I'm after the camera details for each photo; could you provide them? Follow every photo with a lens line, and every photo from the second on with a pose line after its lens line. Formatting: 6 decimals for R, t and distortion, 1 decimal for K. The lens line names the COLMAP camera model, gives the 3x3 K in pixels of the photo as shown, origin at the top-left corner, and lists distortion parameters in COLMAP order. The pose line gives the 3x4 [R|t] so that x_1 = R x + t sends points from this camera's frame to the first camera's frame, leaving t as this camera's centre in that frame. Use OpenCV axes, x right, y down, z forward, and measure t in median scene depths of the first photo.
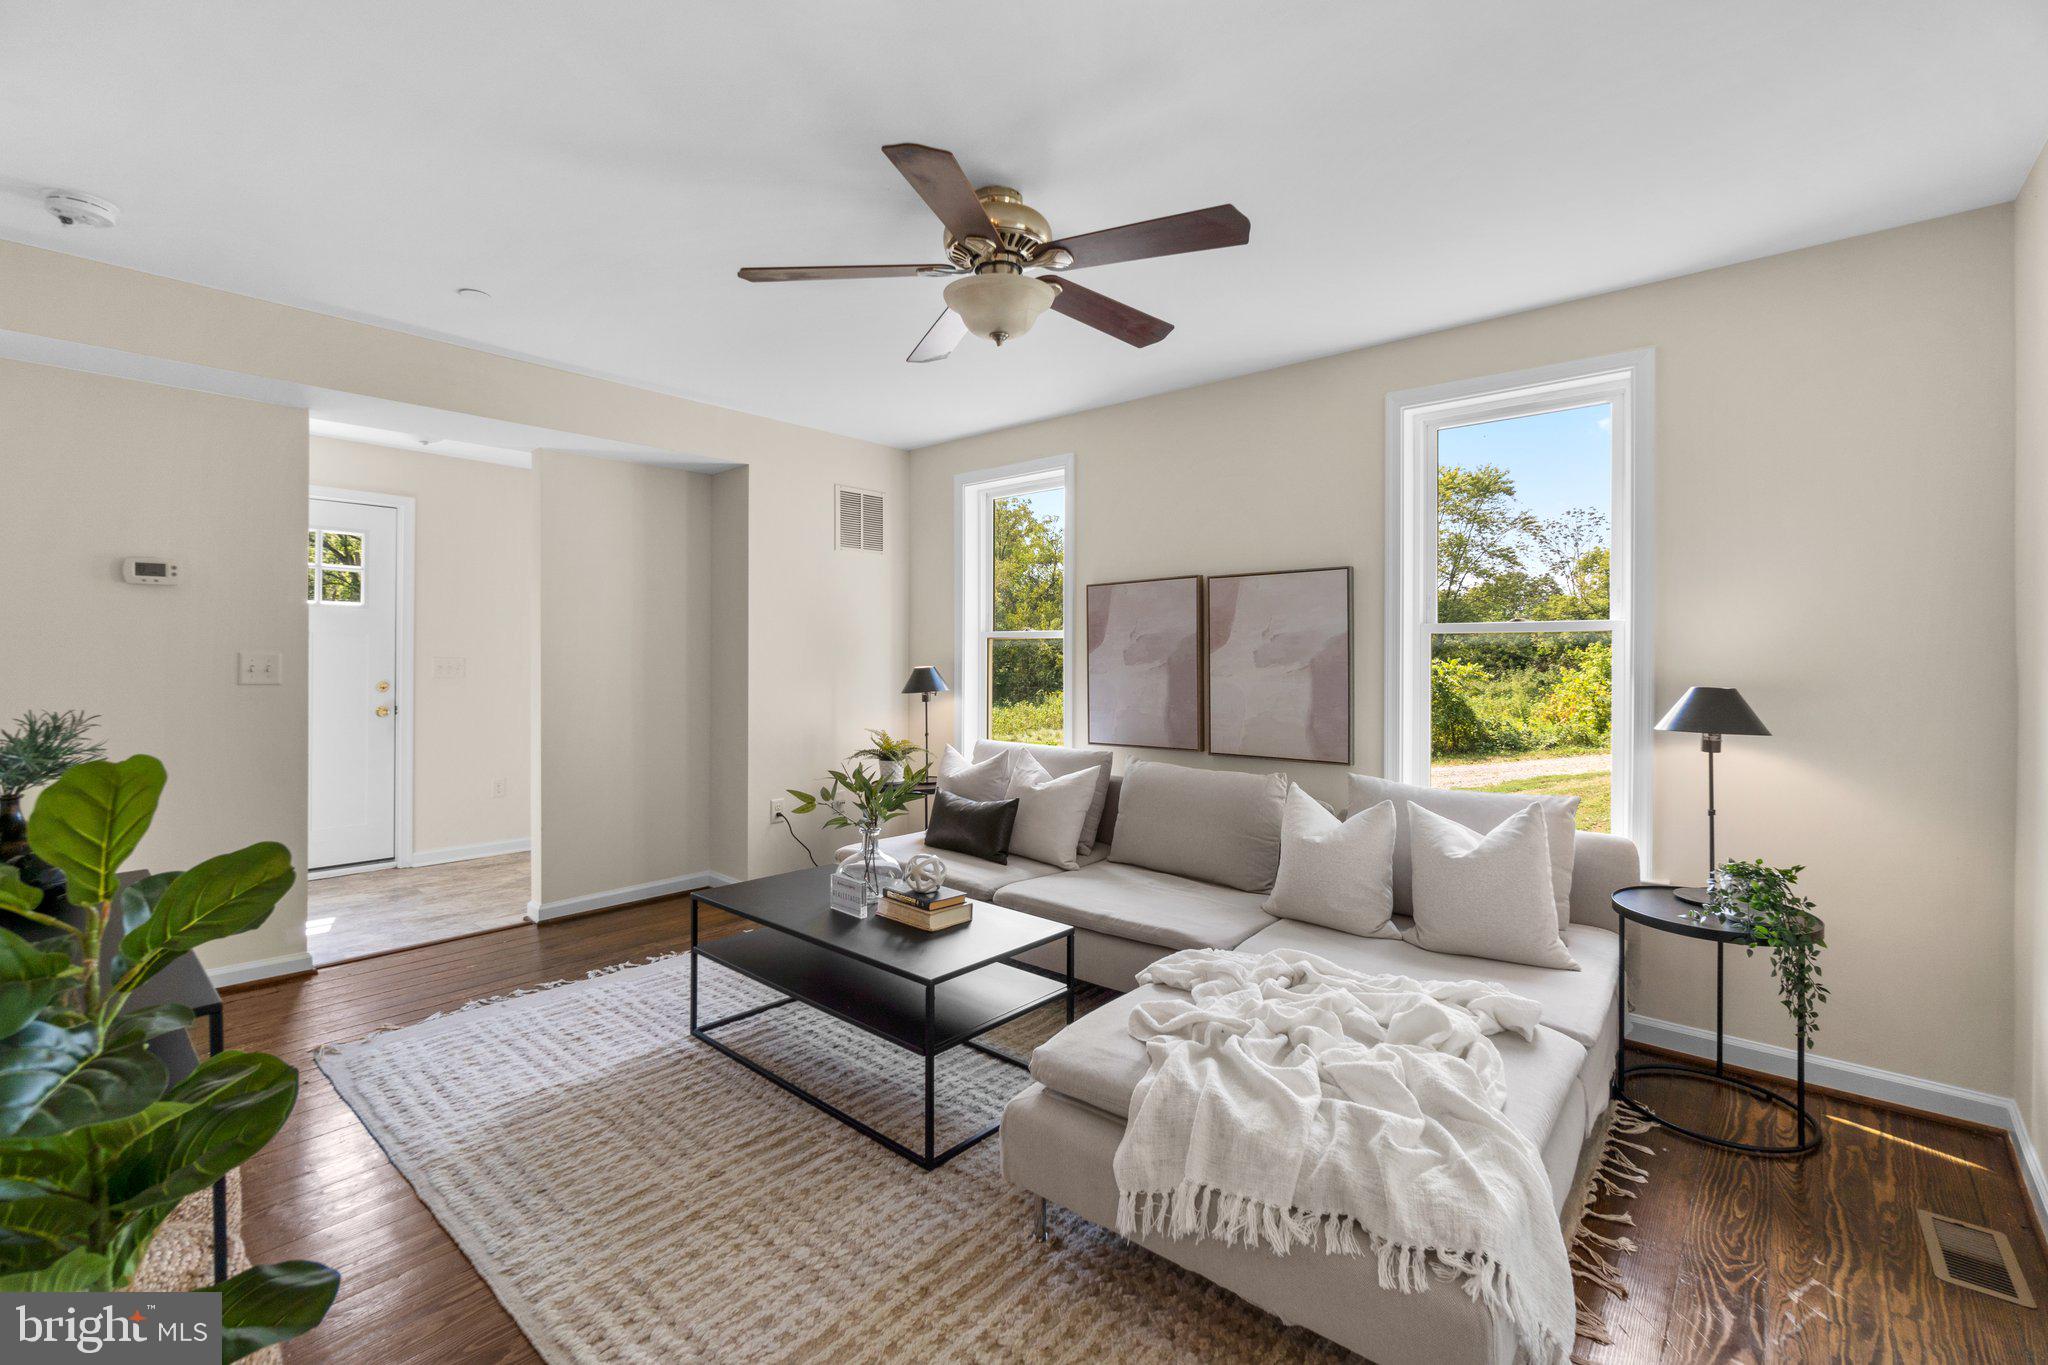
lens RADIAL K [[878.4, 0, 1024.0], [0, 878.4, 682.5], [0, 0, 1]] dist [-0.004334, -0.000277]
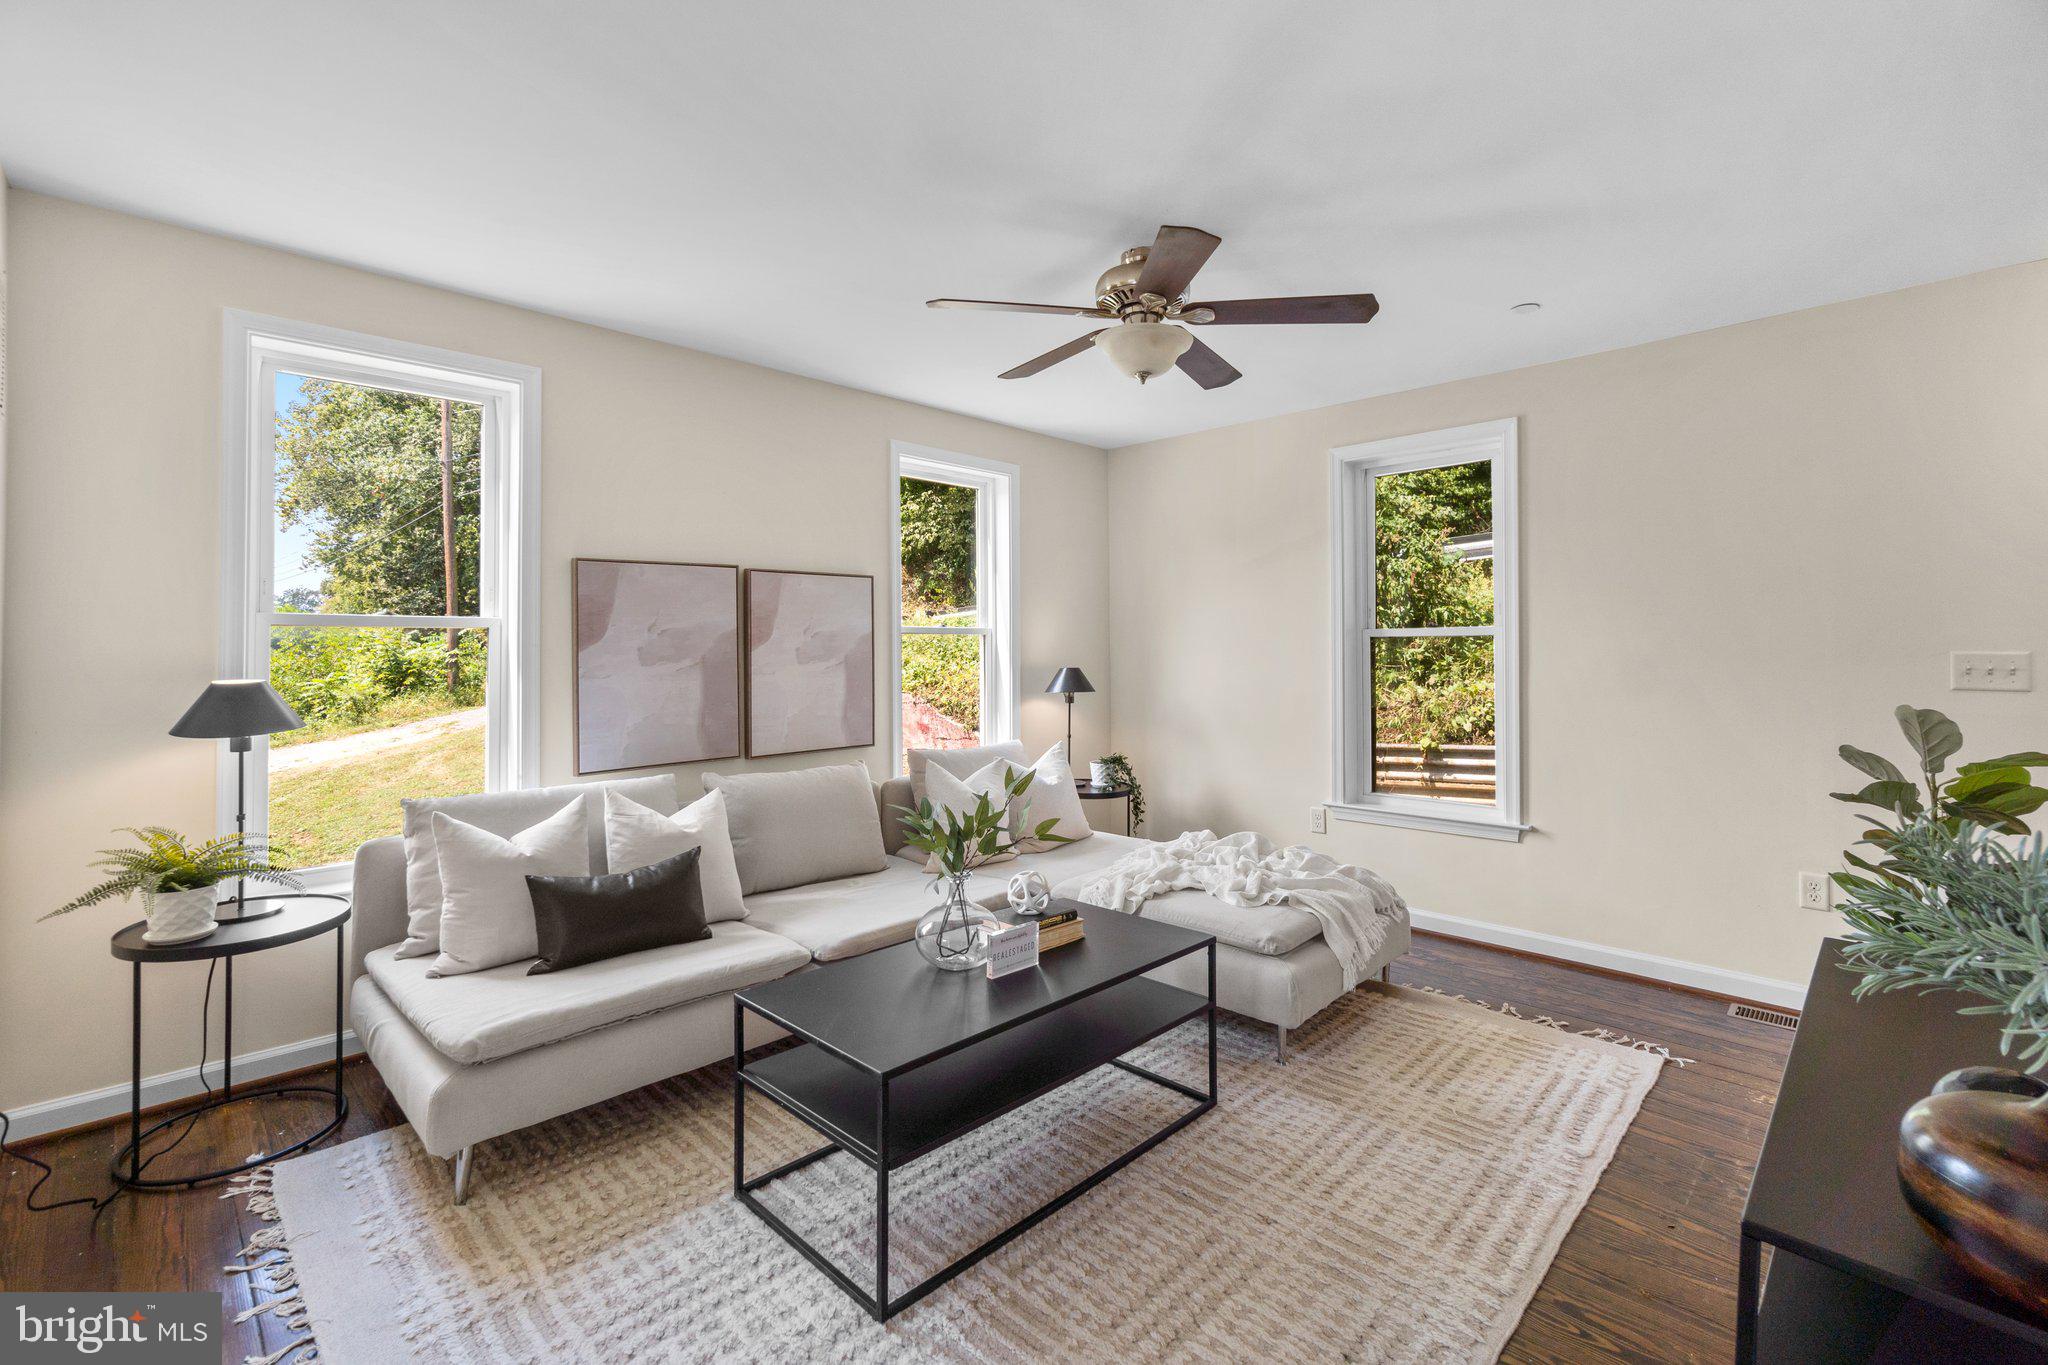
lens RADIAL K [[894.3, 0, 1022.9], [0, 894.3, 651.6], [0, 0, 1]] dist [0.002250, 0.000361]
pose [[0.067647, -0.008310, 0.997675, -0.755873], [0.035609, 0.999348, 0.005909, -0.028925], [-0.997074, 0.035126, 0.067899, 0.677920]]
